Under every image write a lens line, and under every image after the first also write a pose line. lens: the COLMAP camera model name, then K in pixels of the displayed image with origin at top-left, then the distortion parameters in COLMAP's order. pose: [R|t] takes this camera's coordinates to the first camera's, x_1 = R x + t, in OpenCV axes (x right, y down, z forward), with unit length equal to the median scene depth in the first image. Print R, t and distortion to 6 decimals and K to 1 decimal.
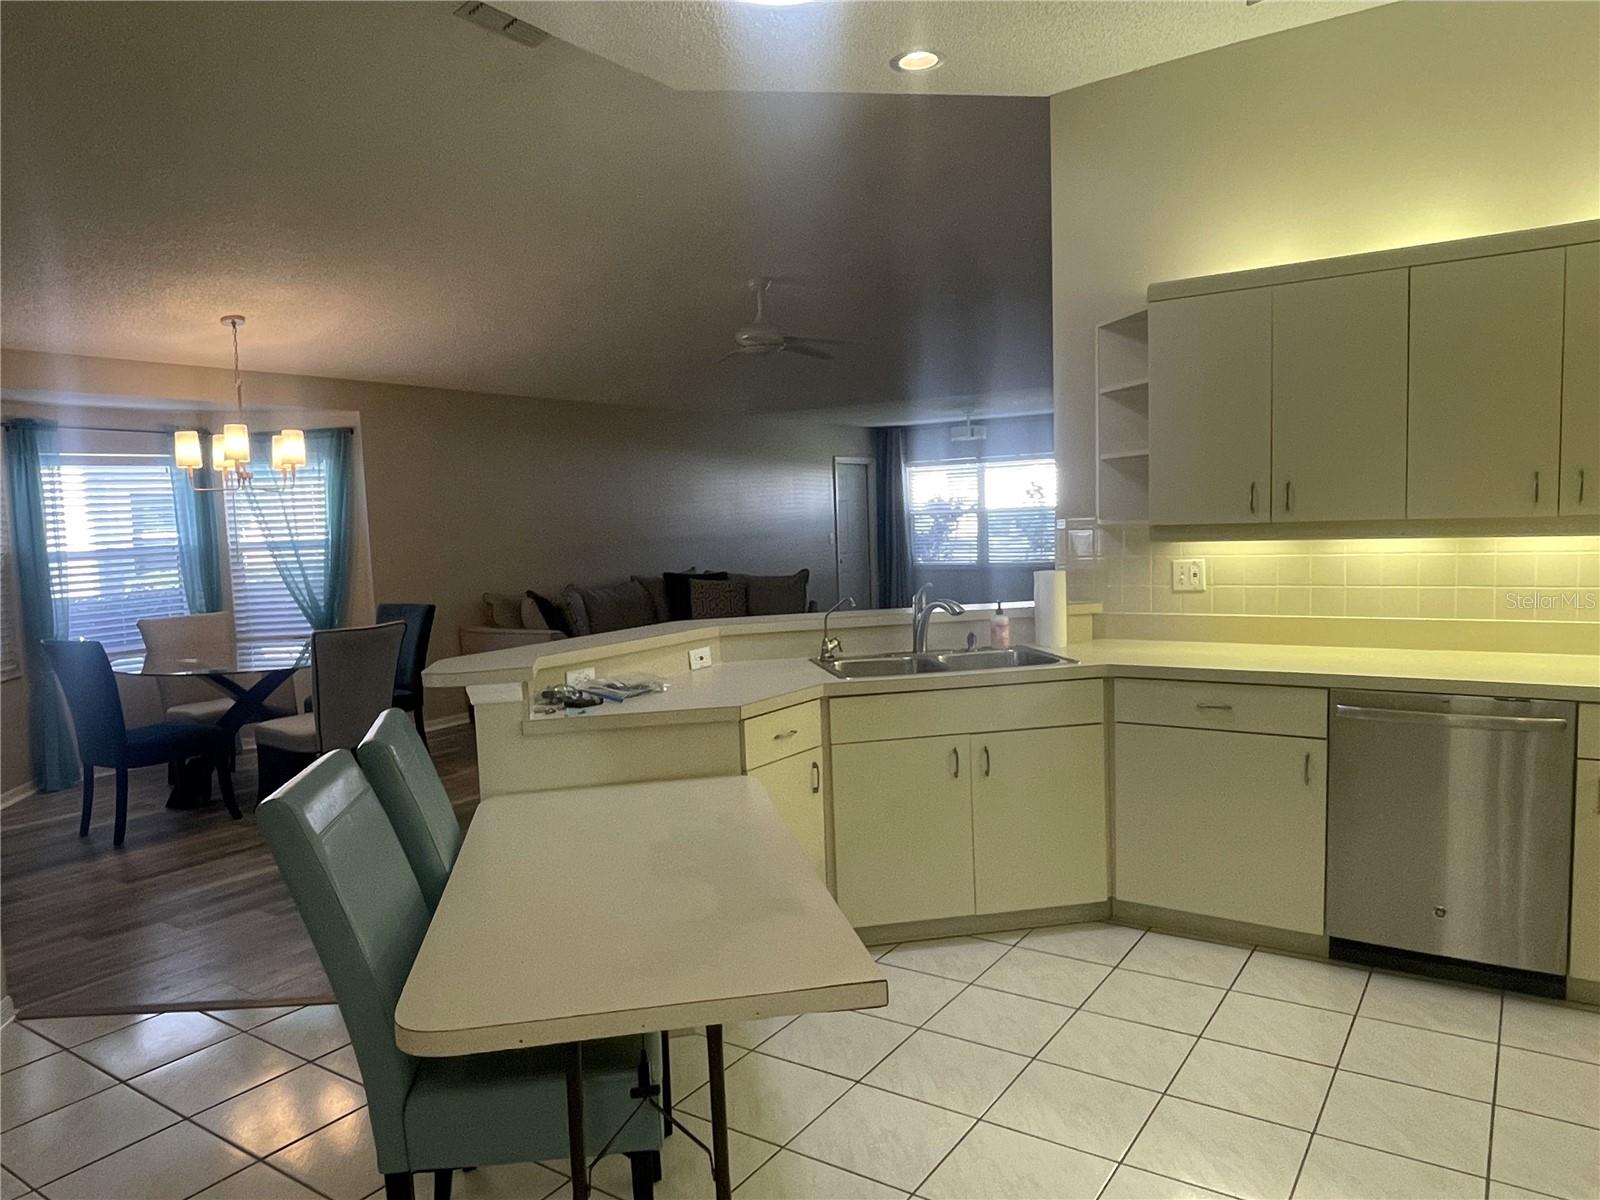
lens RADIAL K [[1067.4, 0, 796.2], [0, 1067.4, 612.7], [0, 0, 1]] dist [-0.041260, -0.003028]
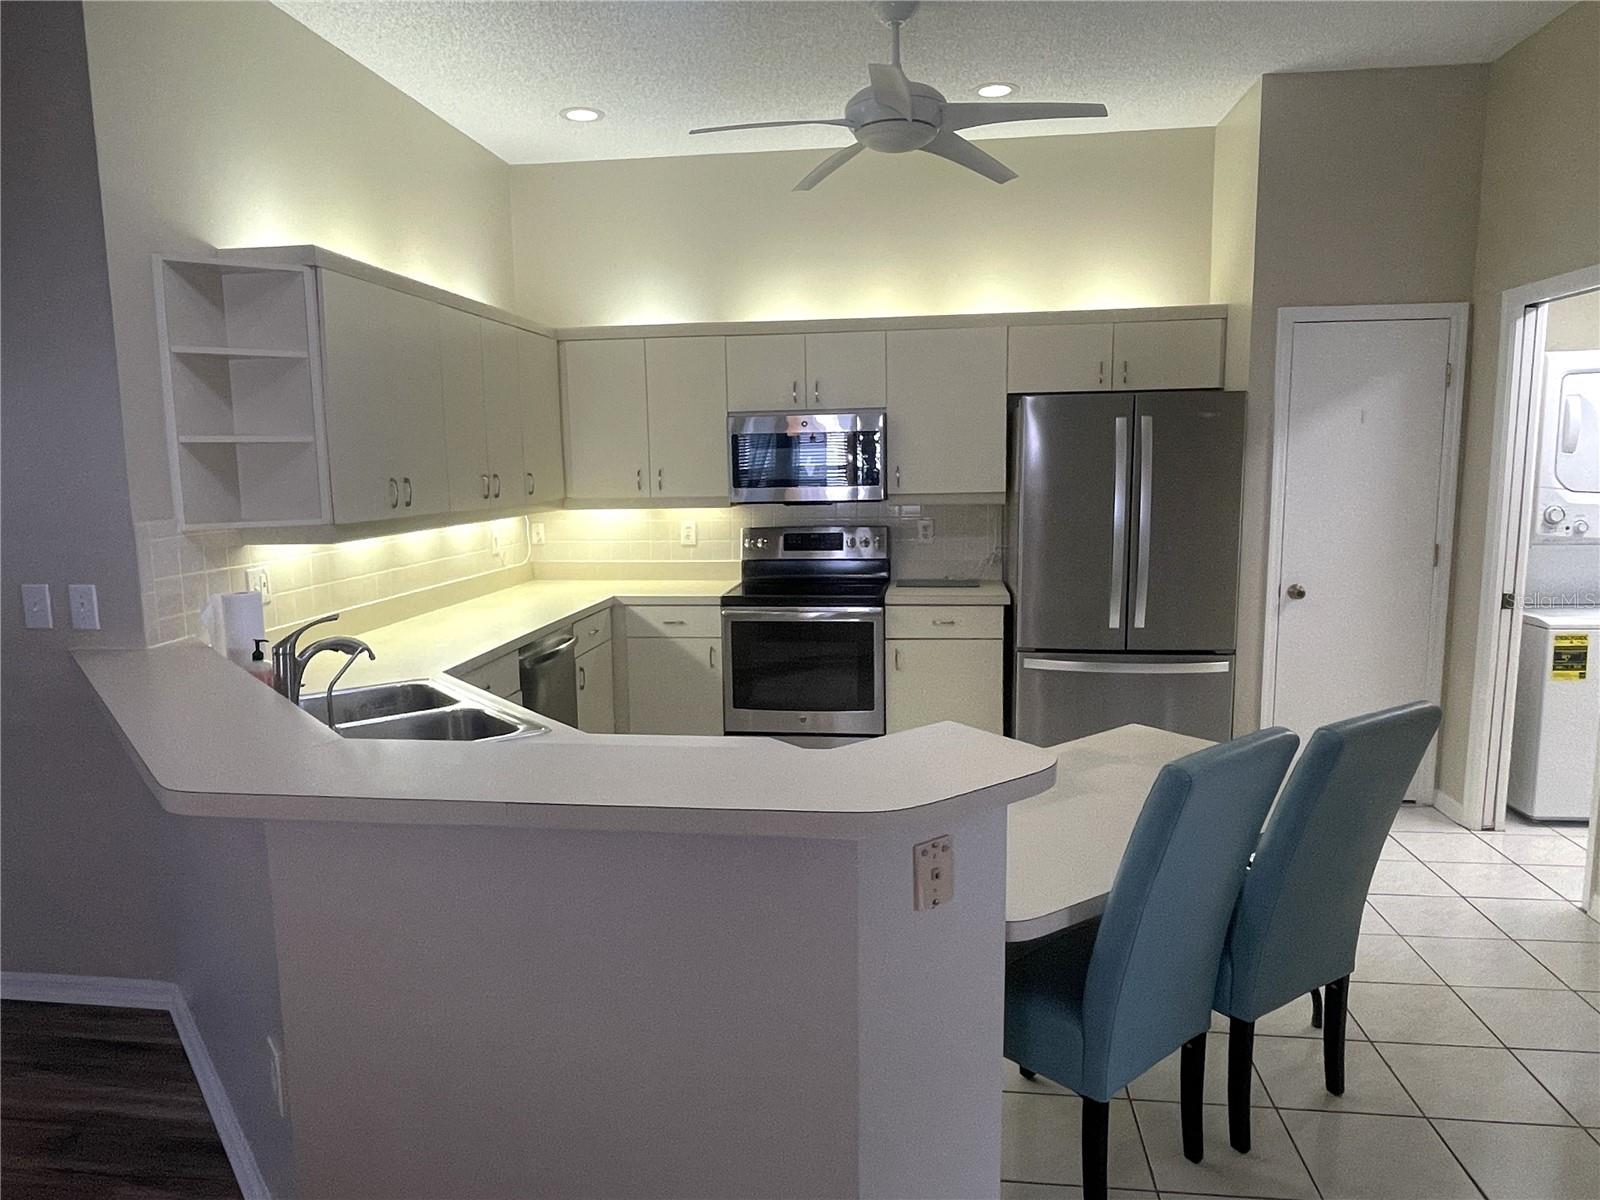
lens RADIAL K [[1067.4, 0, 802.1], [0, 1067.4, 595.8], [0, 0, 1]] dist [-0.041260, -0.003028]
pose [[-0.443223, -0.074030, 0.893349, -0.658715], [0.110231, 0.984519, 0.136274, -0.106525], [-0.889608, 0.158874, -0.428201, 1.094268]]
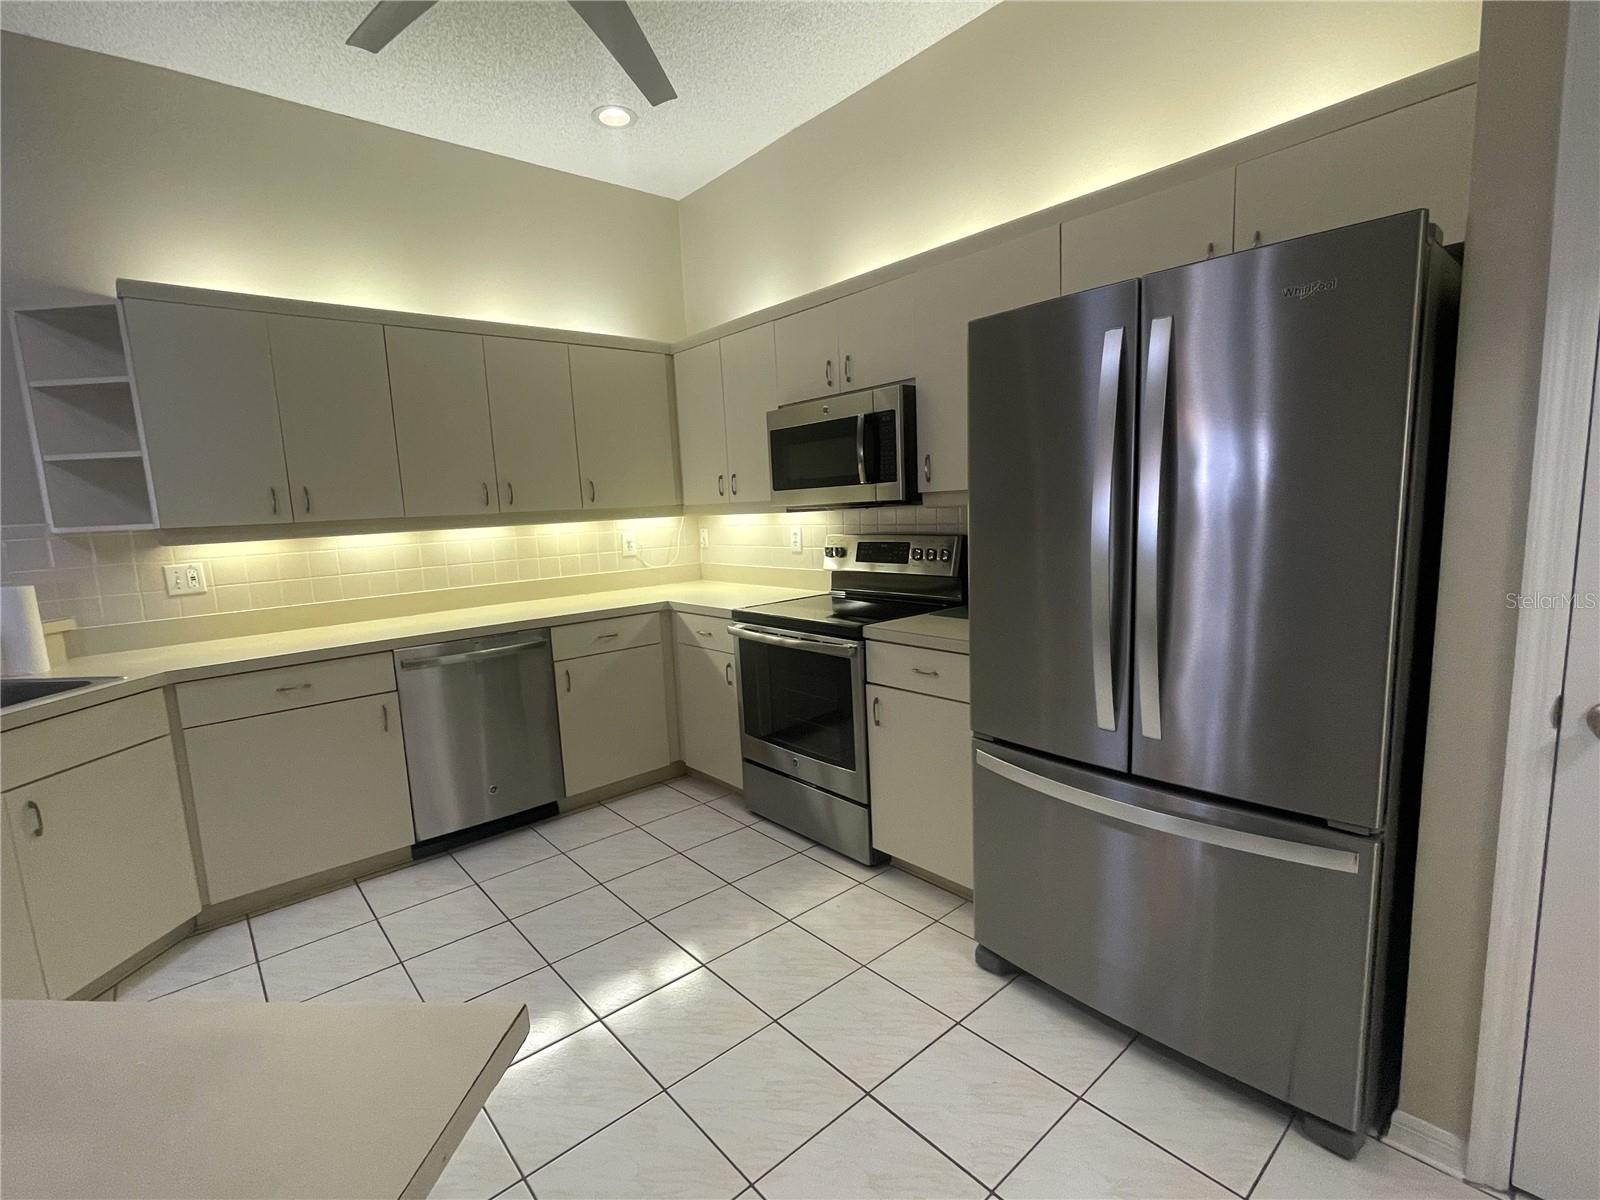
lens RADIAL K [[741.8, 0, 796.4], [0, 741.8, 599.2], [0, 0, 1]] dist [0.004678, 0.000352]
pose [[0.267716, -0.107977, 0.957428, -0.188322], [0.124056, 0.989292, 0.076882, 0.002374], [-0.955478, 0.098193, 0.278245, 0.258420]]
